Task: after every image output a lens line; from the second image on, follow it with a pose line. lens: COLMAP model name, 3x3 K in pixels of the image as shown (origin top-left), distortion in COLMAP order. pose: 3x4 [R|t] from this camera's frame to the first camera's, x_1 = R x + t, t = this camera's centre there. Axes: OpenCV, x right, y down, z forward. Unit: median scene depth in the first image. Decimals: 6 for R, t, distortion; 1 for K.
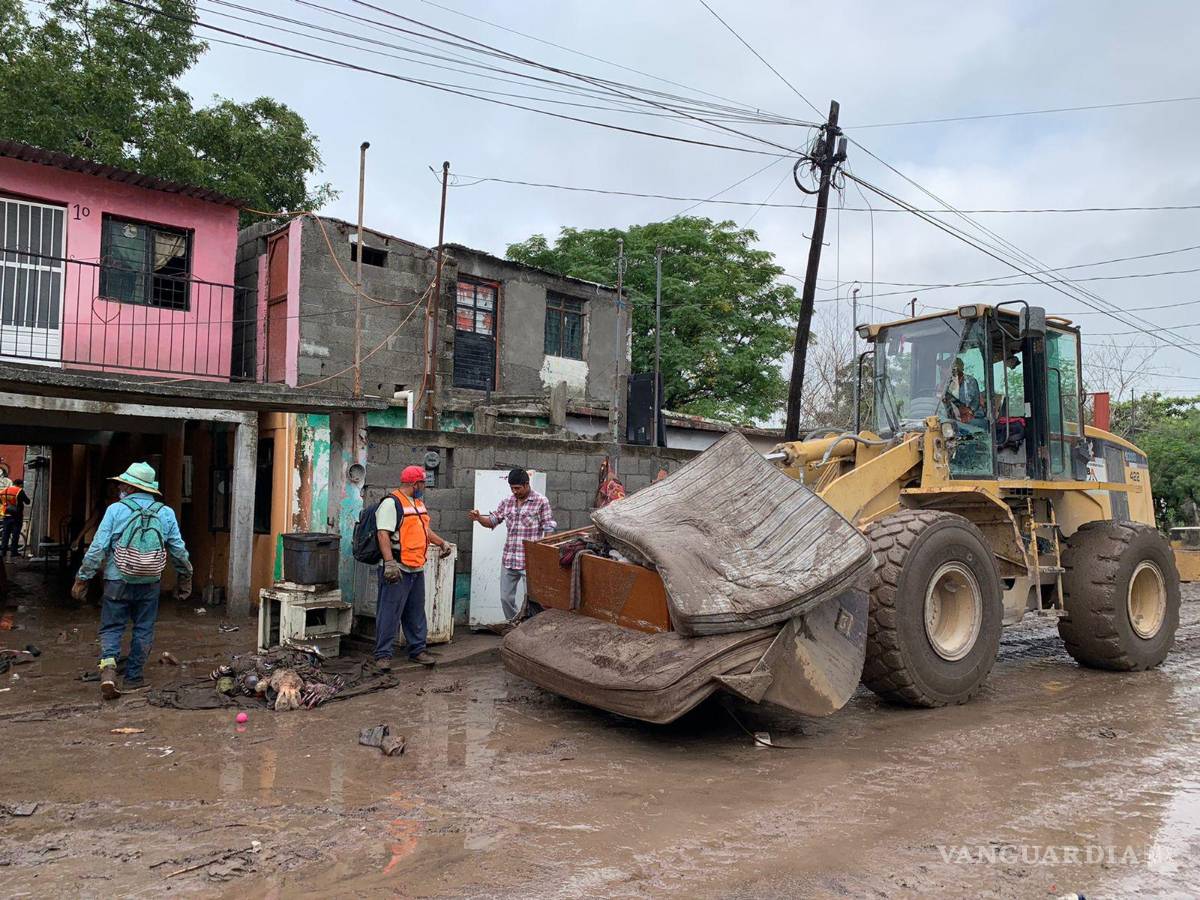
lens RADIAL K [[933.5, 0, 599.0], [0, 933.5, 447.4], [0, 0, 1]] dist [0.004254, -0.005720]
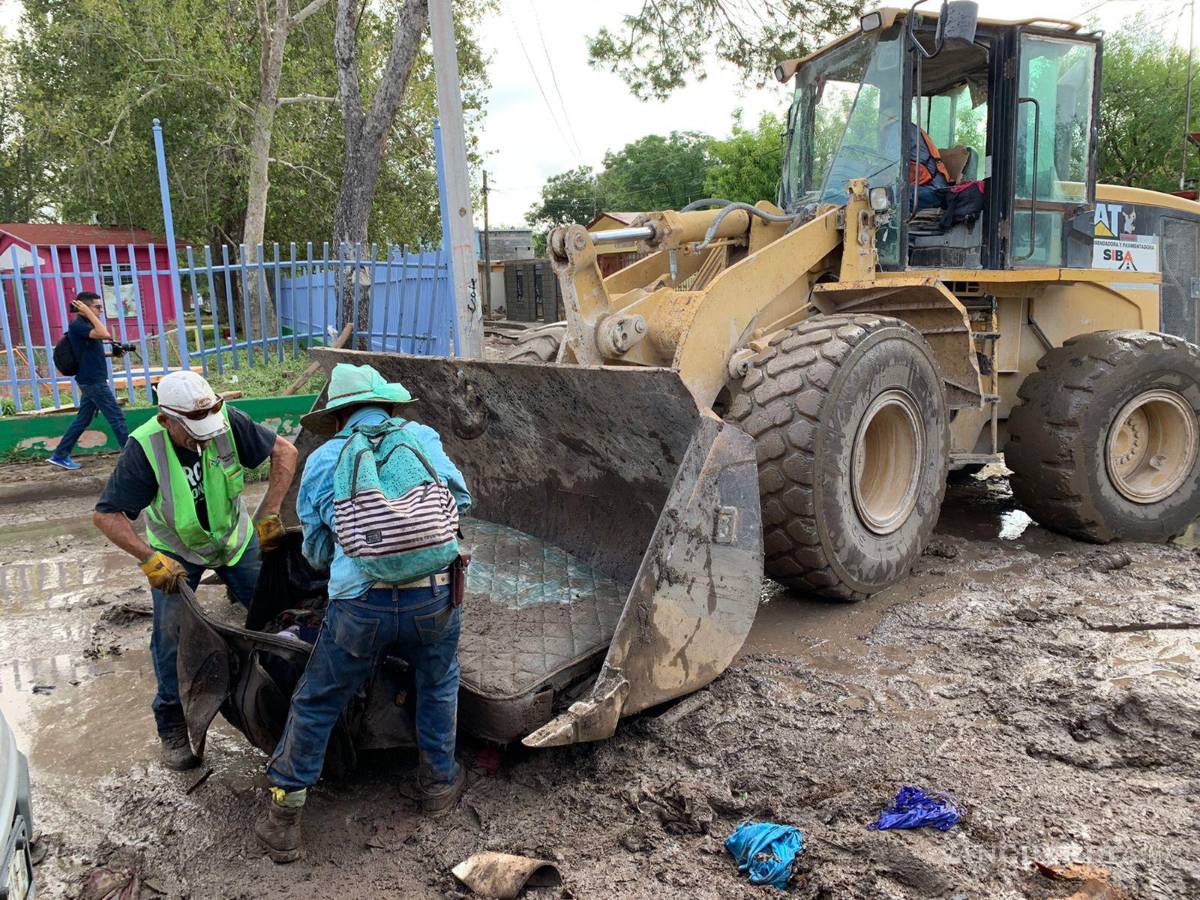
lens RADIAL K [[933.5, 0, 597.1], [0, 933.5, 452.4], [0, 0, 1]] dist [0.004254, -0.005720]
pose [[0.989919, -0.033845, 0.137530, 0.062196], [0.003765, 0.976975, 0.213322, 0.017190], [-0.141583, -0.210654, 0.967253, 0.313935]]
